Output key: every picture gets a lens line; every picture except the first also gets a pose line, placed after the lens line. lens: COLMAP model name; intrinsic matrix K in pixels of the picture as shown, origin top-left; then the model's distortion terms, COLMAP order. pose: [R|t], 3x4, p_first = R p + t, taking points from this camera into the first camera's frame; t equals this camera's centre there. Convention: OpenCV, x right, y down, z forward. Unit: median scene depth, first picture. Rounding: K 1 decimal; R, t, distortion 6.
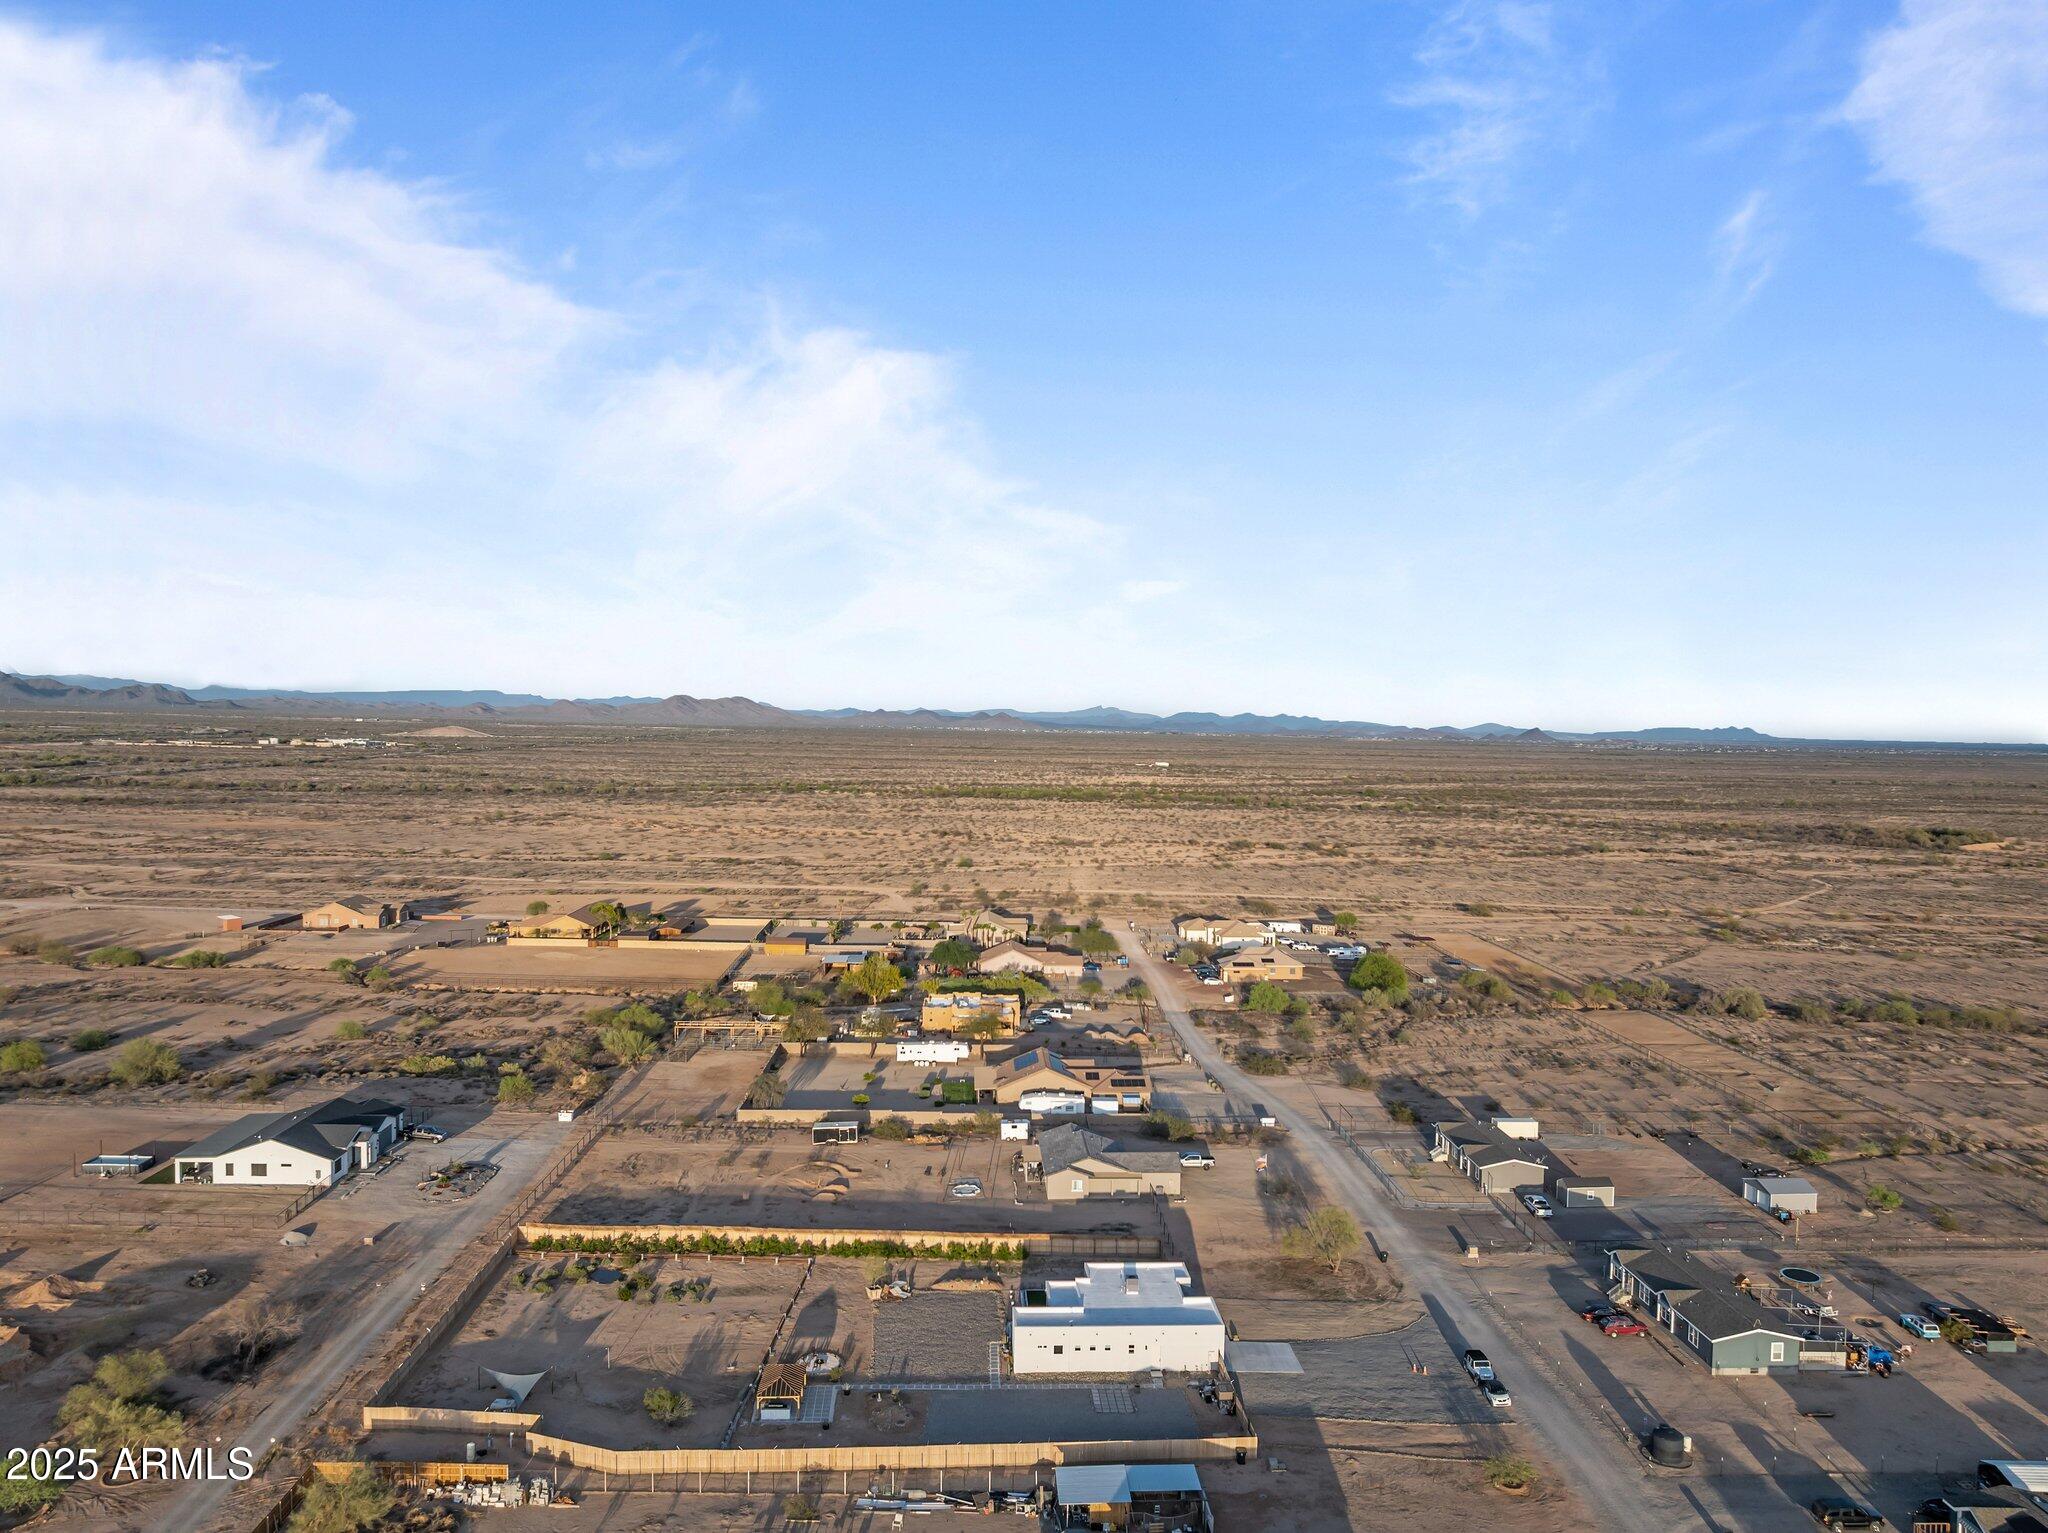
lens RADIAL K [[1454.4, 0, 1024.0], [0, 1454.4, 766.5], [0, 0, 1]] dist [-0.038395, -0.002874]
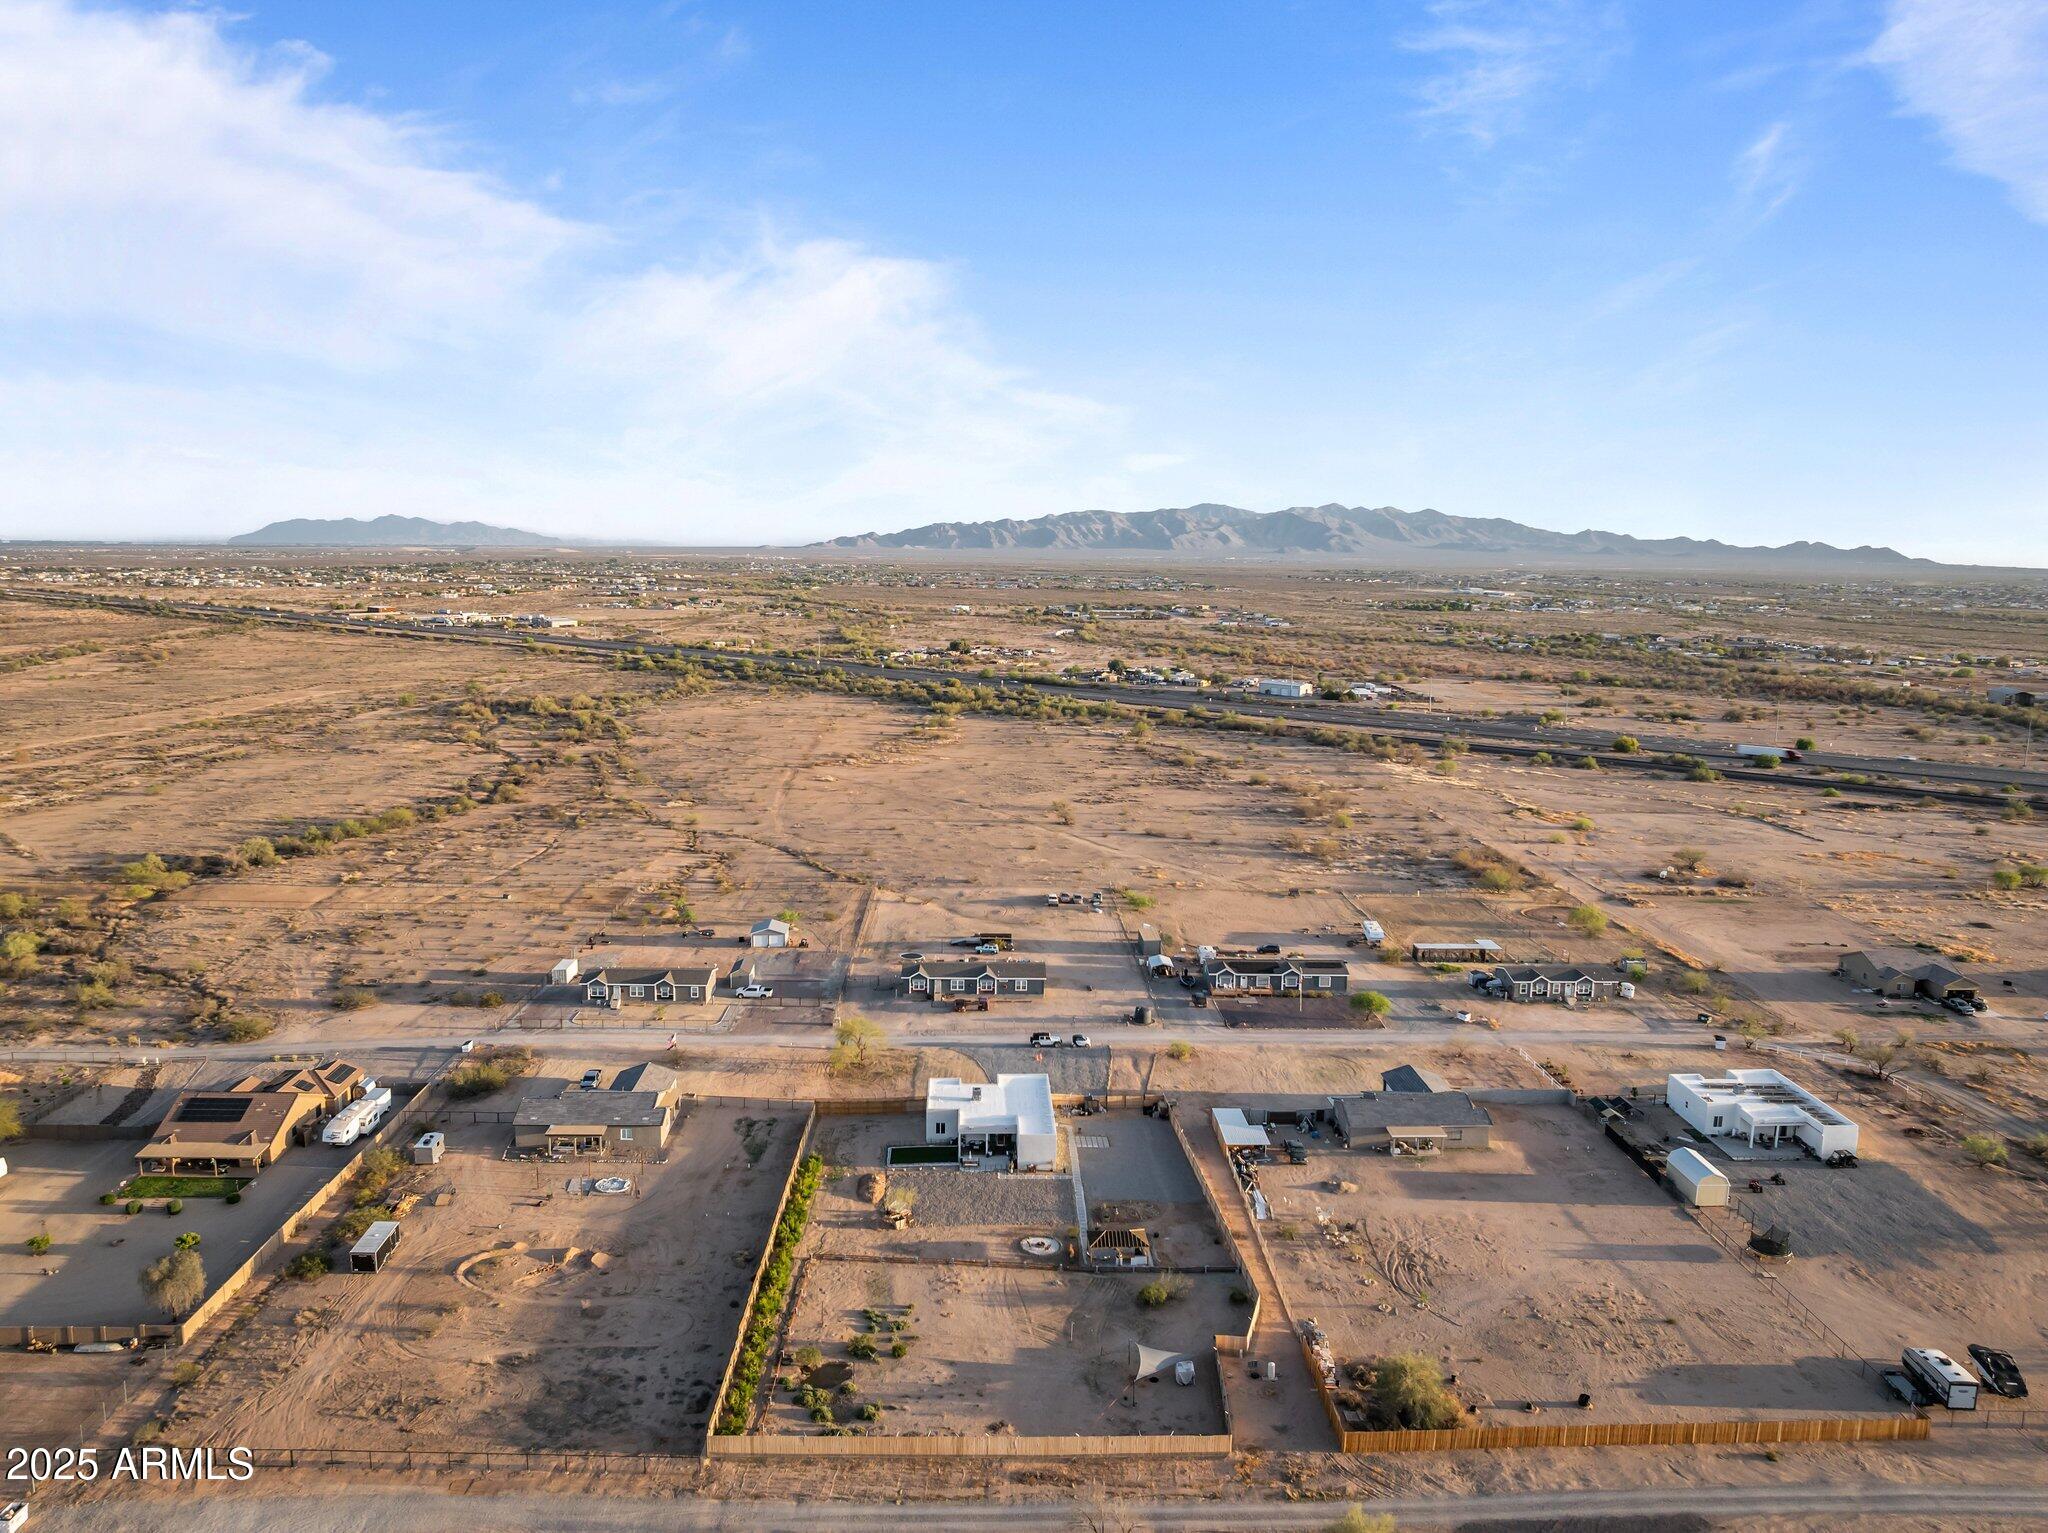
lens RADIAL K [[1454.4, 0, 1024.0], [0, 1454.4, 766.5], [0, 0, 1]] dist [-0.038395, -0.002874]
pose [[0.010008, -0.173009, 0.984869, -1.049912], [0.029262, 0.984548, 0.172655, -0.132875], [-0.999522, 0.027091, 0.014916, 0.867775]]
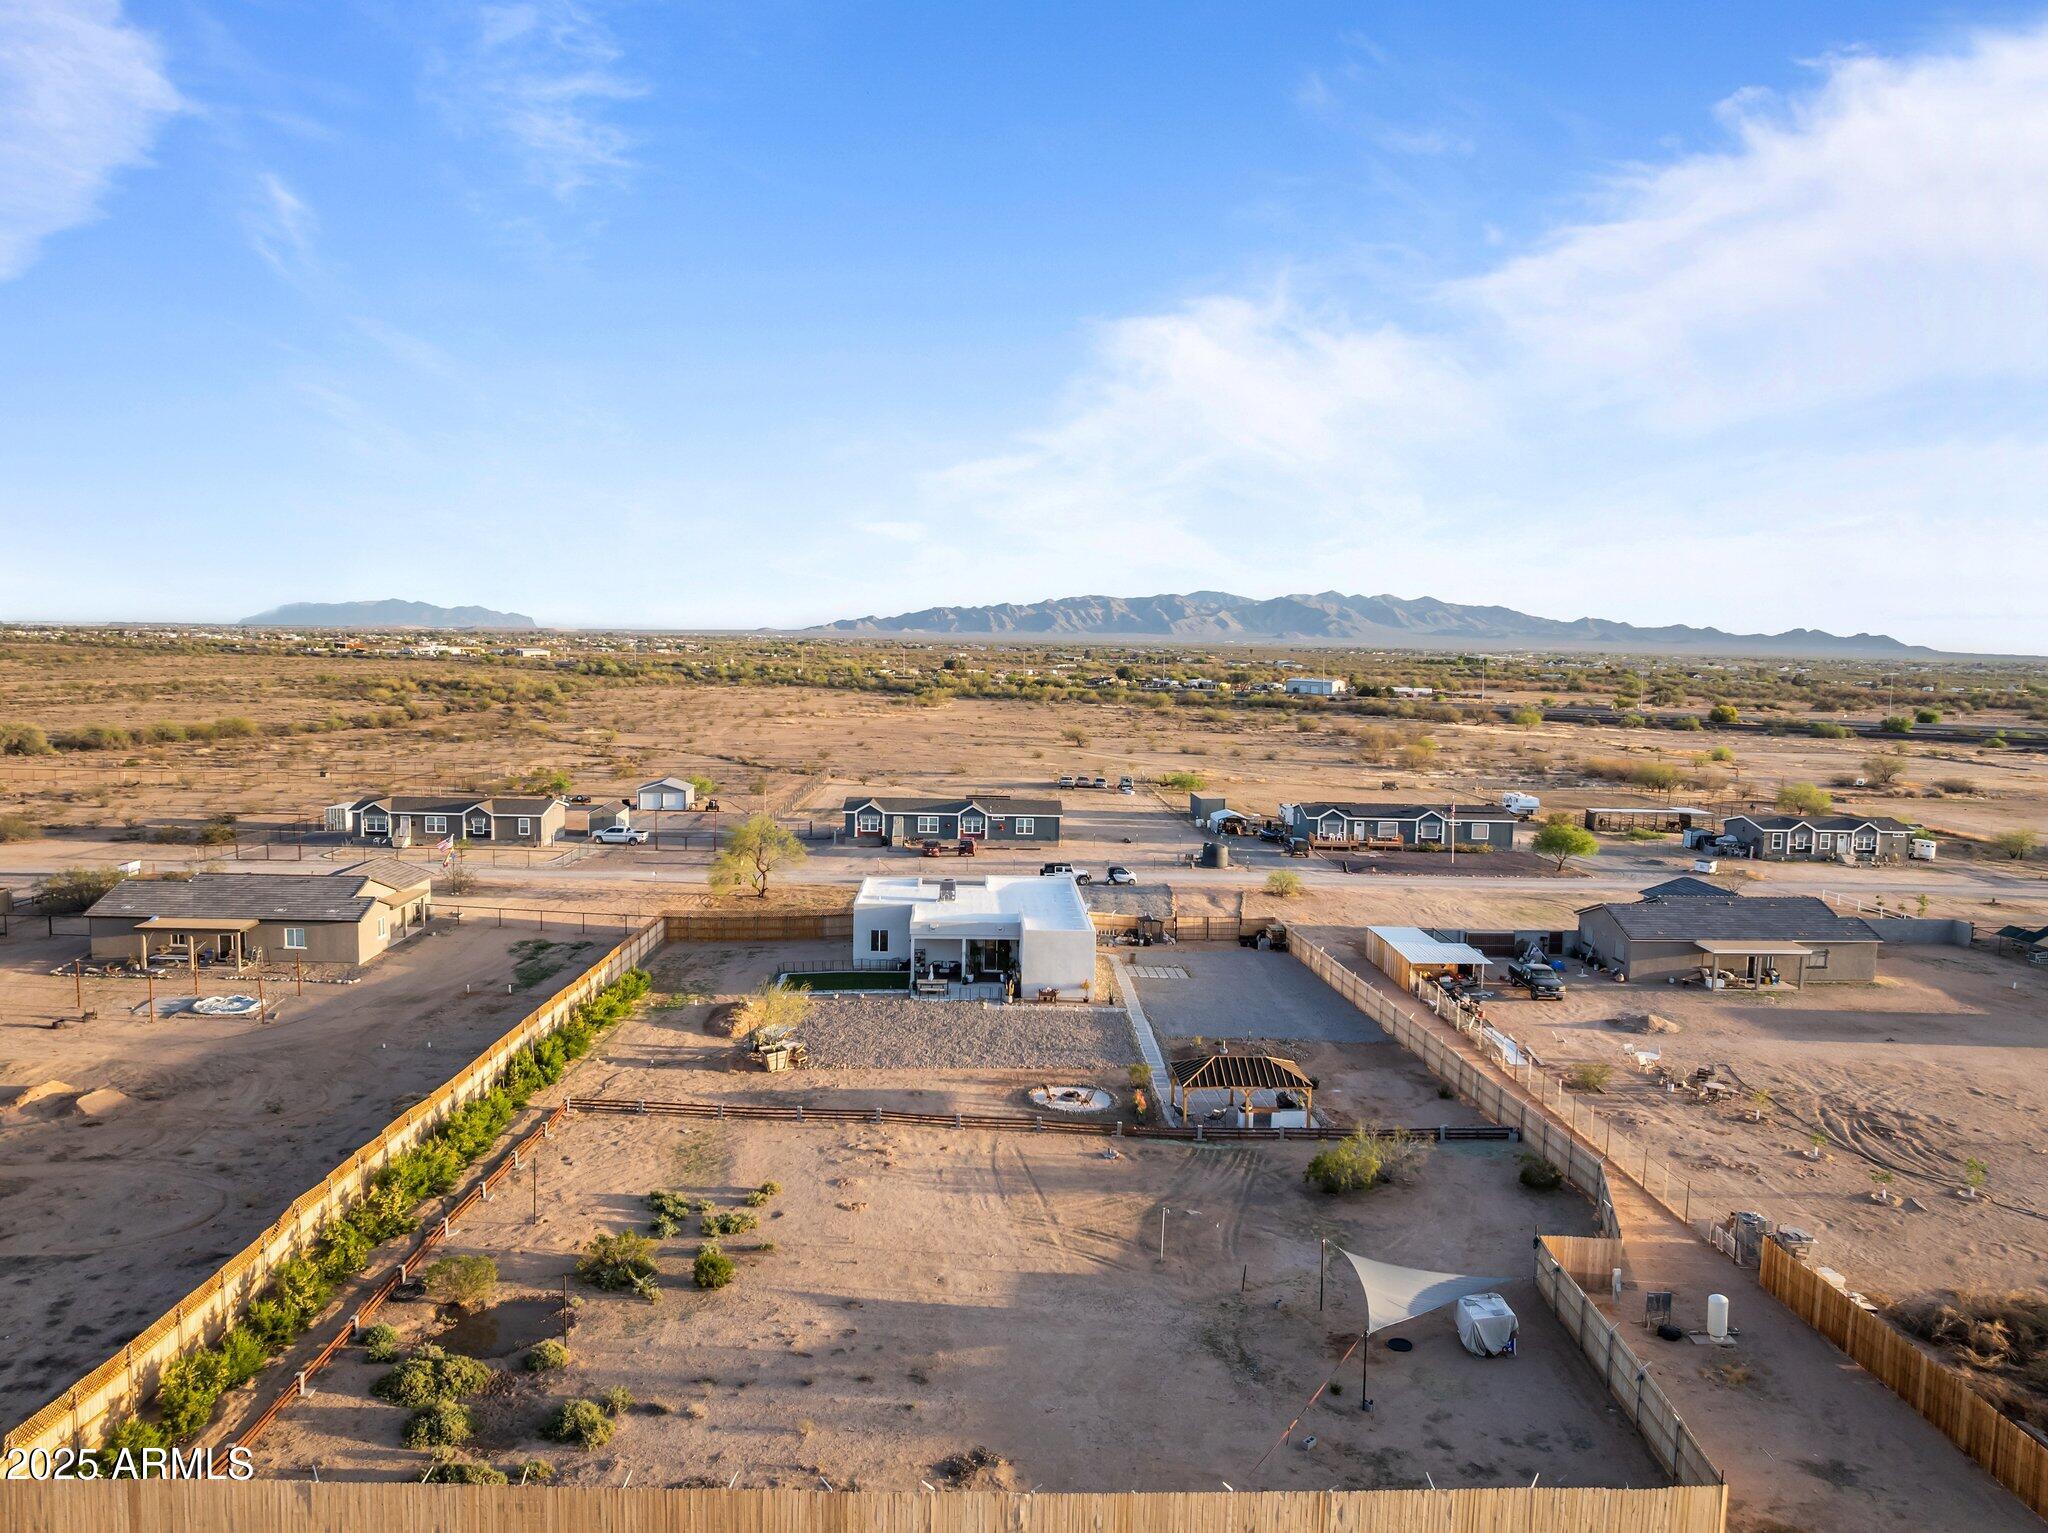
lens RADIAL K [[1454.4, 0, 1024.0], [0, 1454.4, 766.5], [0, 0, 1]] dist [-0.038395, -0.002874]
pose [[0.009462, -0.112807, 0.993572, -0.576422], [0.024382, 0.993347, 0.112549, 0.205975], [-0.999658, 0.023160, 0.012150, 0.887300]]
